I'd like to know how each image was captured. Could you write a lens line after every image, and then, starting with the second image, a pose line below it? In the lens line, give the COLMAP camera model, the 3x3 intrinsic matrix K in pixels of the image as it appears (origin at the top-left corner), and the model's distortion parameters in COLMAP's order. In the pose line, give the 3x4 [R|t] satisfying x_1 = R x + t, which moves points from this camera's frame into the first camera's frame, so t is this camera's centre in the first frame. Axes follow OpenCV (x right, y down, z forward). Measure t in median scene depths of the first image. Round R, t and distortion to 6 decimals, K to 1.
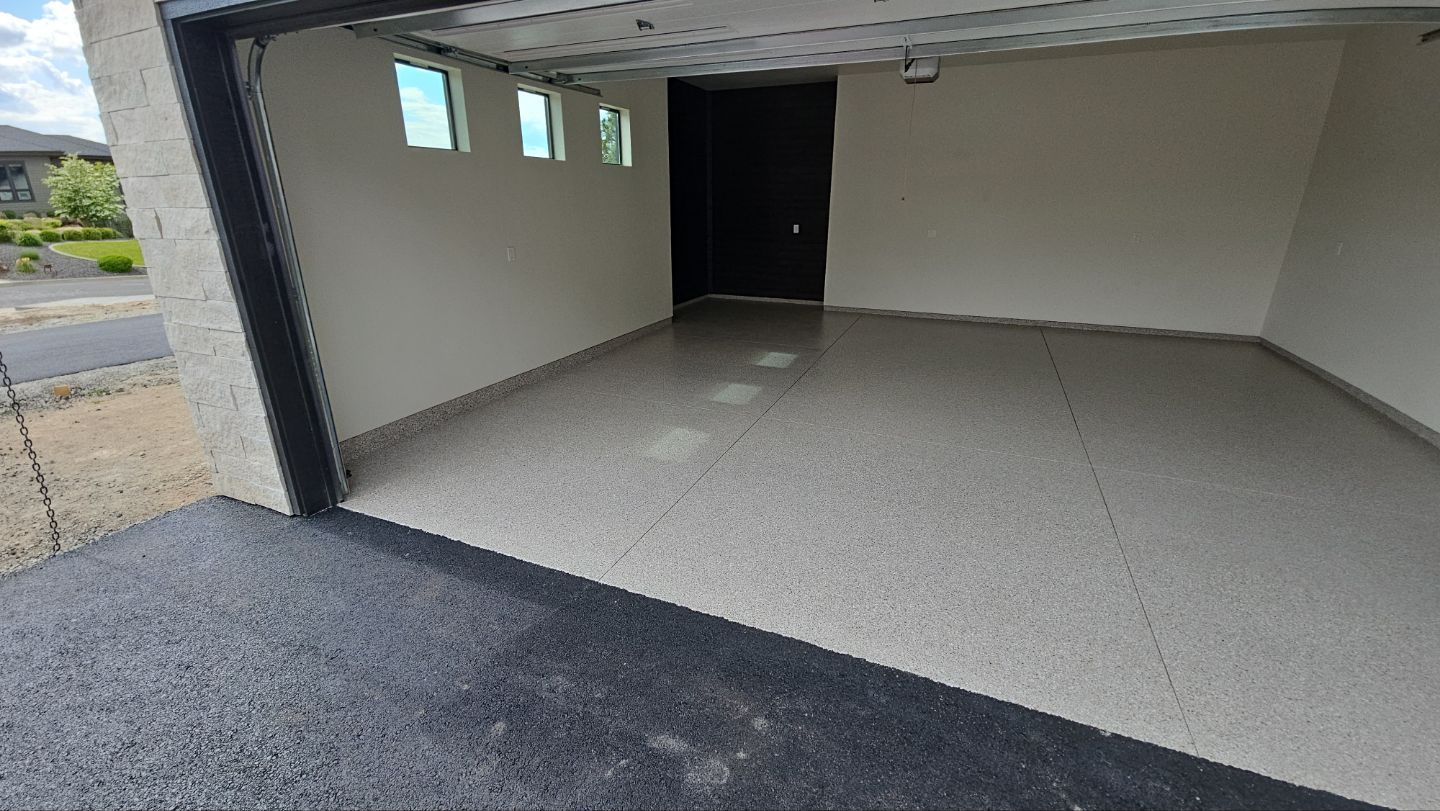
lens RADIAL K [[588.4, 0, 707.1], [0, 588.4, 404.5], [0, 0, 1]] dist [0.003916, -0.006020]
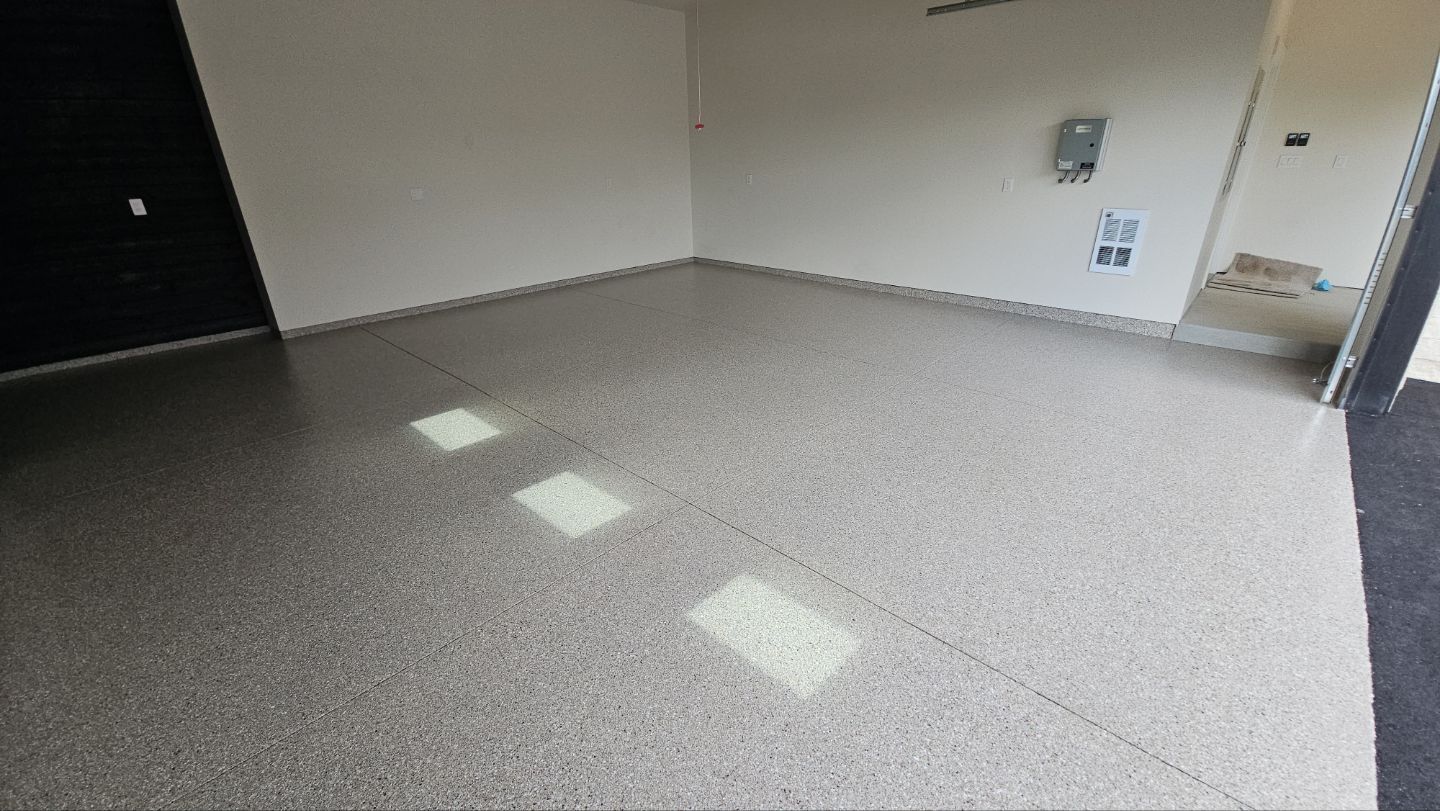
lens RADIAL K [[588.4, 0, 715.8], [0, 588.4, 400.7], [0, 0, 1]] dist [0.003916, -0.006020]
pose [[0.321172, -0.370462, 0.871554, -0.508931], [0.329786, 0.906458, 0.263771, -0.298450], [-0.887744, 0.202711, 0.413302, 0.978966]]
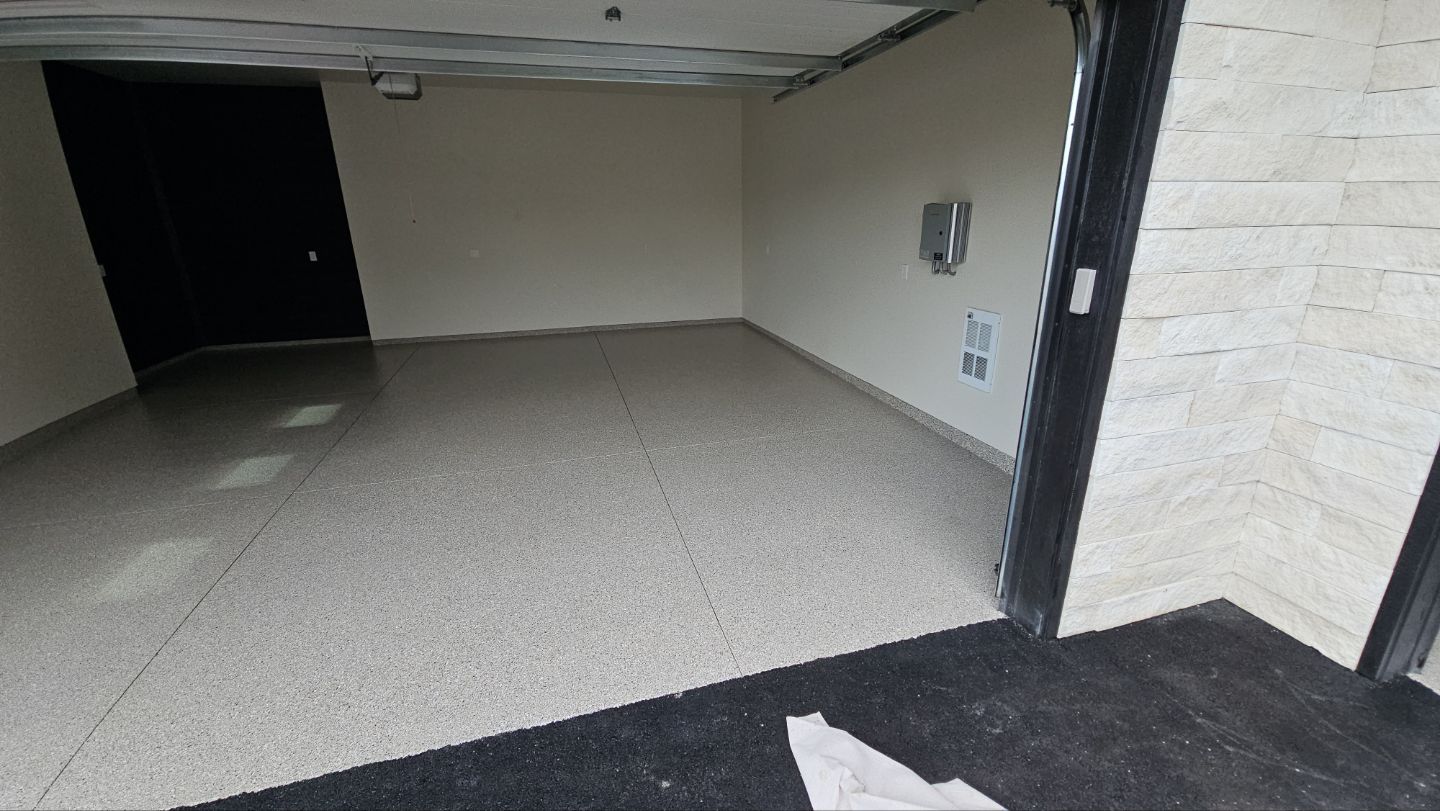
lens RADIAL K [[588.4, 0, 719.4], [0, 588.4, 399.8], [0, 0, 1]] dist [0.003916, -0.006020]
pose [[0.763674, -0.205055, 0.612172, 0.095062], [0.225389, 0.973237, 0.044830, -0.011356], [-0.604981, 0.103741, 0.789453, 0.006409]]
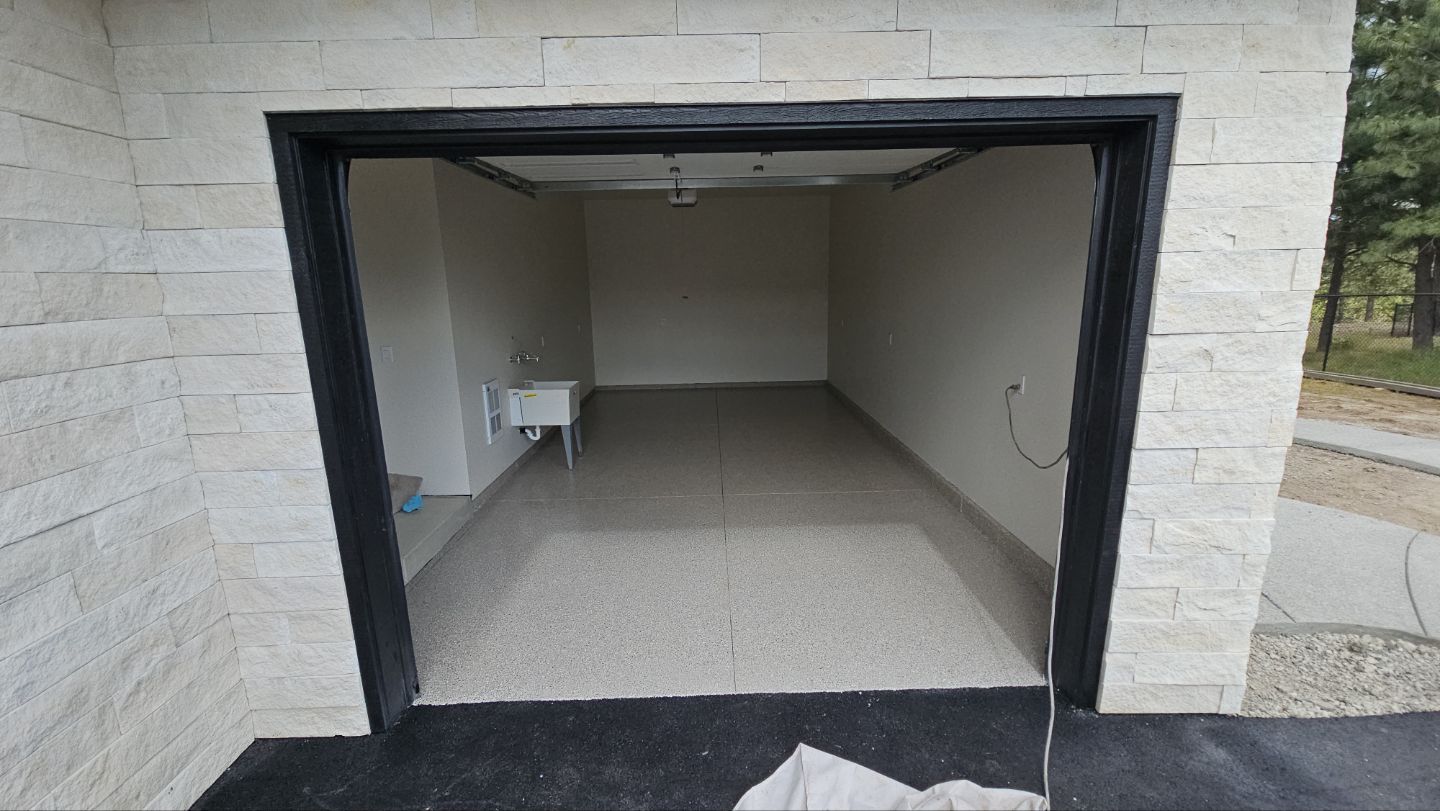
lens RADIAL K [[588.4, 0, 723.3], [0, 588.4, 399.8], [0, 0, 1]] dist [0.003916, -0.006020]
pose [[-0.433045, -0.168364, 0.885509, 0.211140], [0.318563, 0.890414, 0.325085, 0.006755], [-0.843202, 0.422867, -0.331955, -0.178871]]
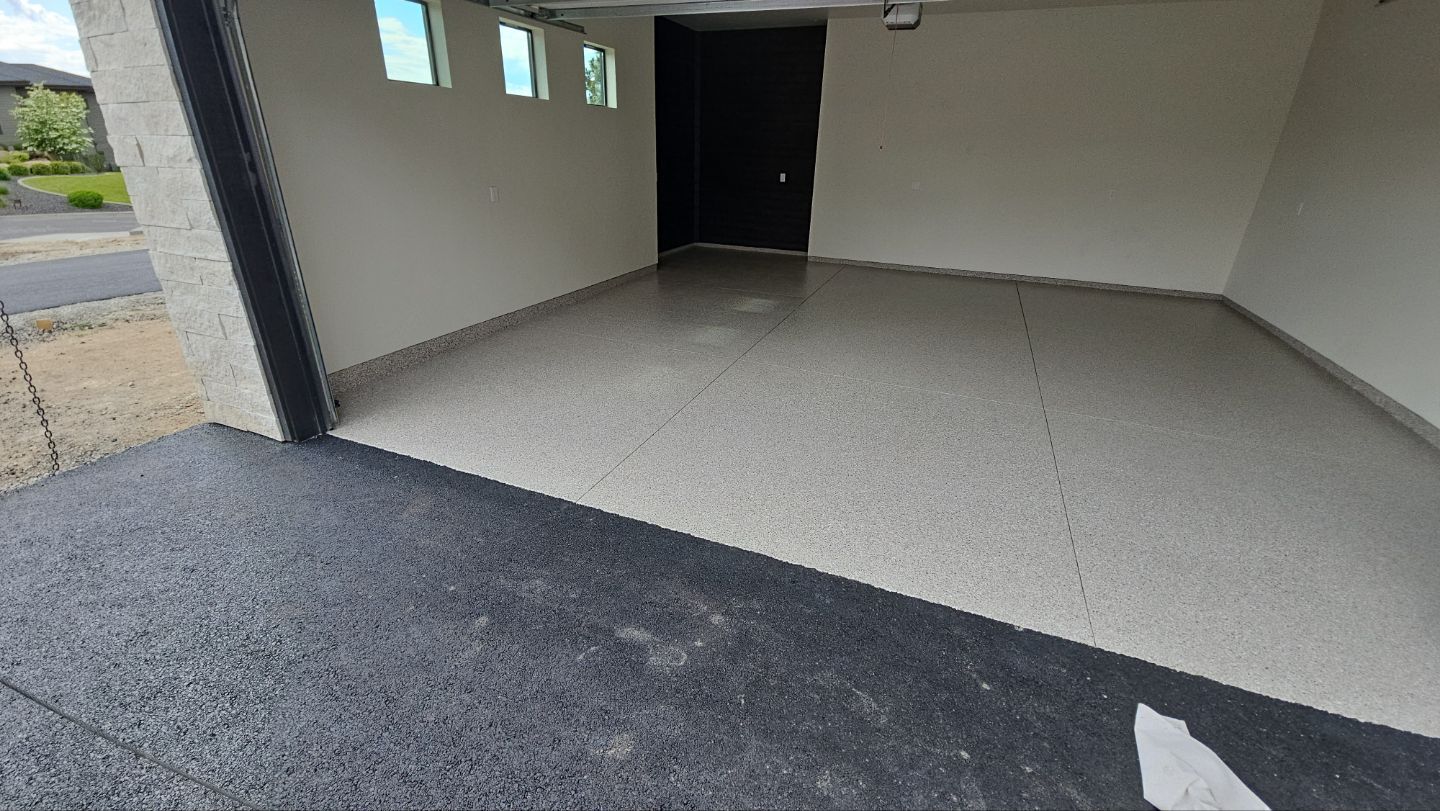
lens RADIAL K [[588.4, 0, 710.2], [0, 588.4, 401.6], [0, 0, 1]] dist [0.003916, -0.006020]
pose [[0.999596, 0.015774, 0.023649, 0.025994], [-0.017420, 0.997317, 0.071101, 0.028543], [-0.022464, -0.071484, 0.997189, -0.052462]]
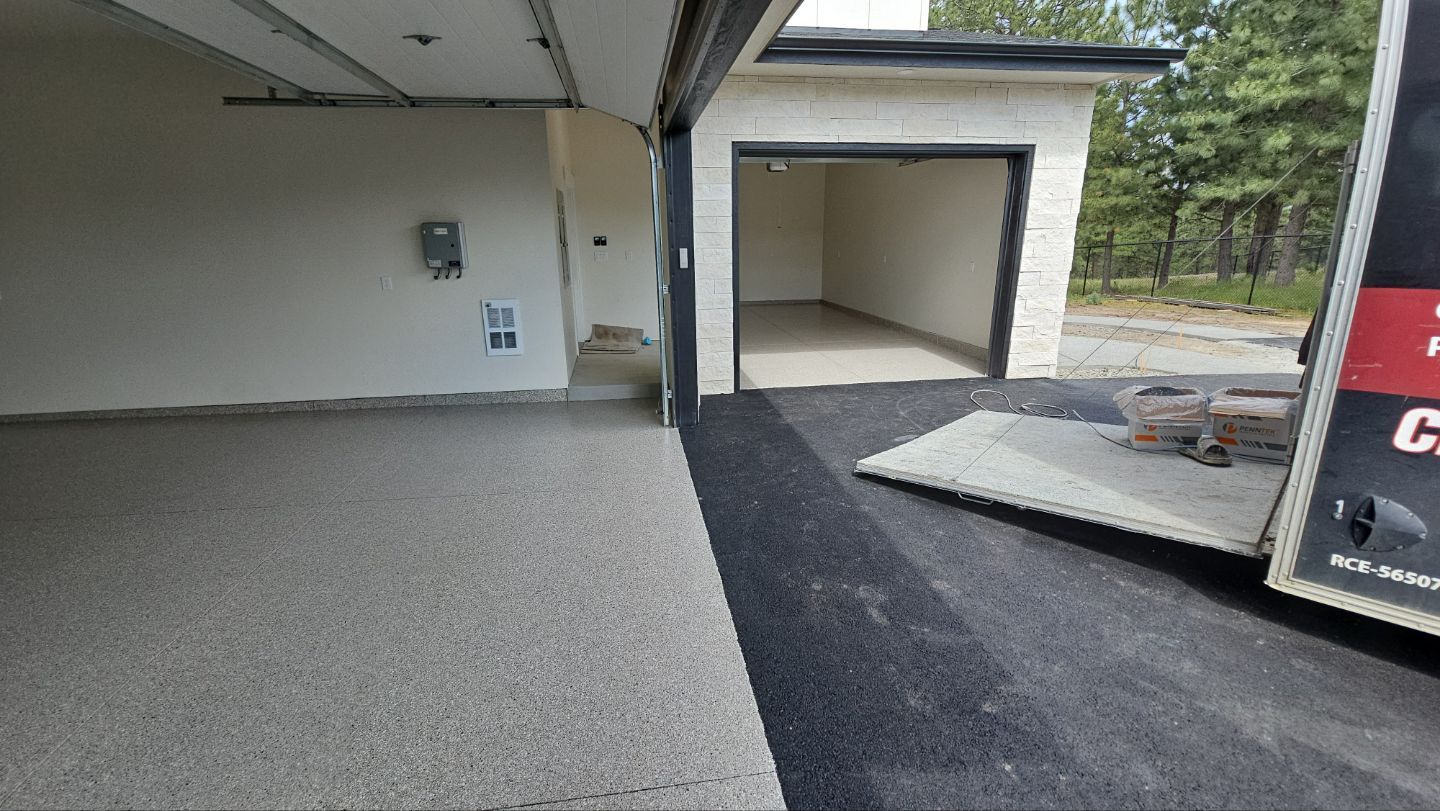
lens RADIAL K [[588.4, 0, 726.1], [0, 588.4, 401.8], [0, 0, 1]] dist [0.003916, -0.006020]
pose [[-0.550404, -0.216153, 0.806432, -0.478524], [0.289333, 0.856667, 0.427092, -0.284305], [-0.783162, 0.468400, -0.408973, 0.896481]]
